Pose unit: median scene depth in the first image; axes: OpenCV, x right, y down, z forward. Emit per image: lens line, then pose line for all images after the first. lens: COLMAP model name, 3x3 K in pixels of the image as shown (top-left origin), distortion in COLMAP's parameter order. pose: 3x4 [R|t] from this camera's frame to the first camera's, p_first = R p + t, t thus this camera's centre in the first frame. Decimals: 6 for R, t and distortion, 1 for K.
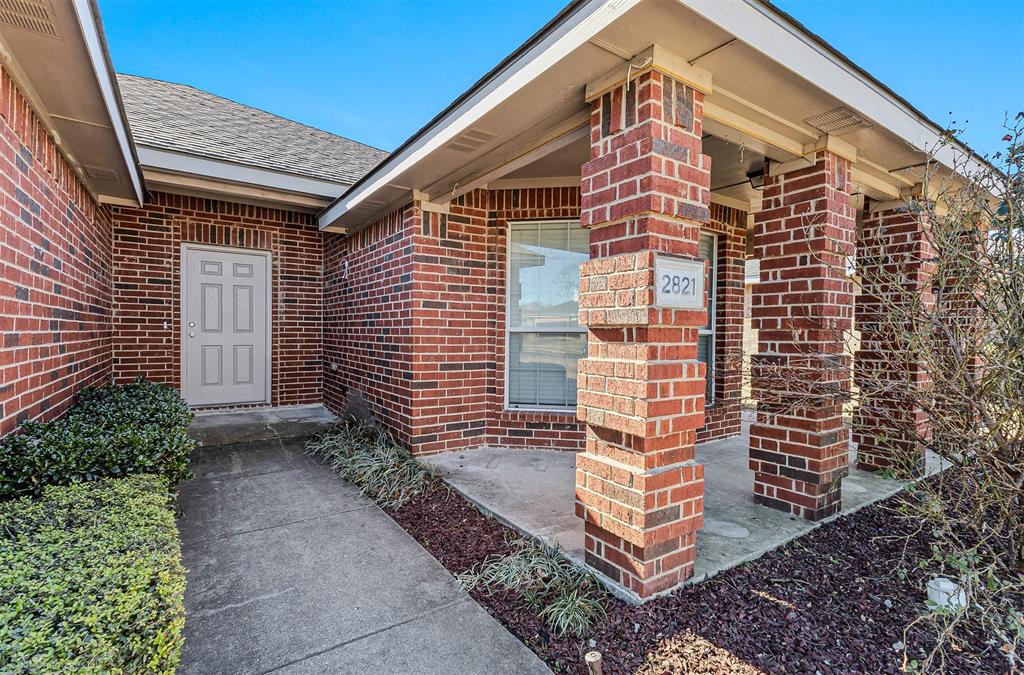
lens RADIAL K [[478.6, 0, 519.0], [0, 478.6, 336.6], [0, 0, 1]] dist [0.021338, -0.001709]
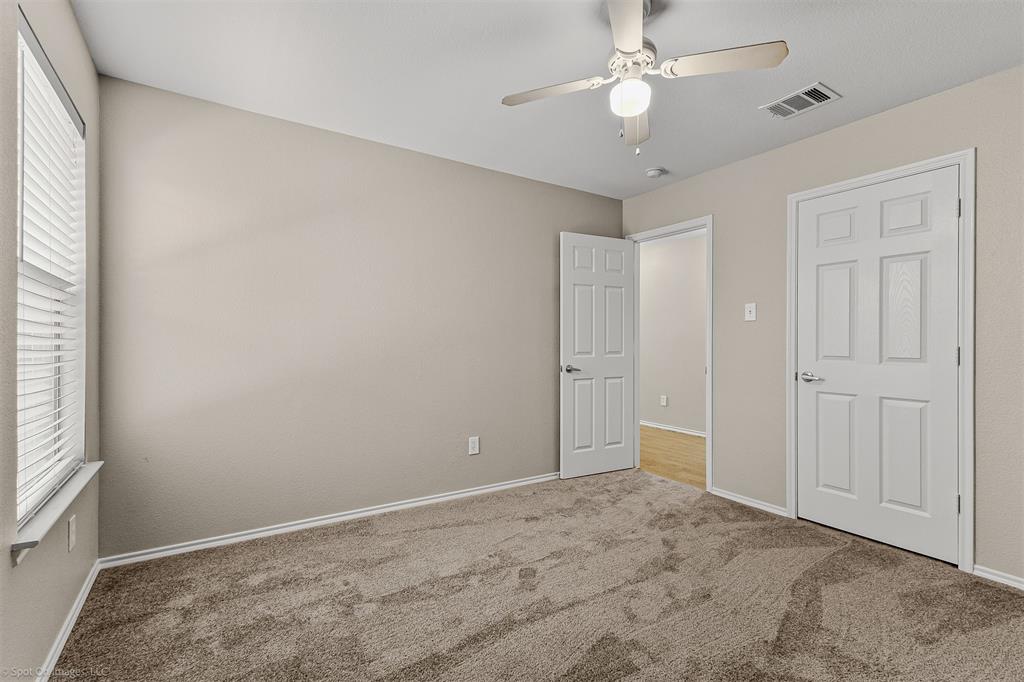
lens RADIAL K [[478.6, 0, 513.7], [0, 478.6, 341.5], [0, 0, 1]] dist [0.021338, -0.001709]
pose [[-0.036788, -0.016053, -0.999194, -0.191615], [-0.016318, 0.999747, -0.015461, -0.023134], [0.999190, 0.015737, -0.037041, 0.944109]]
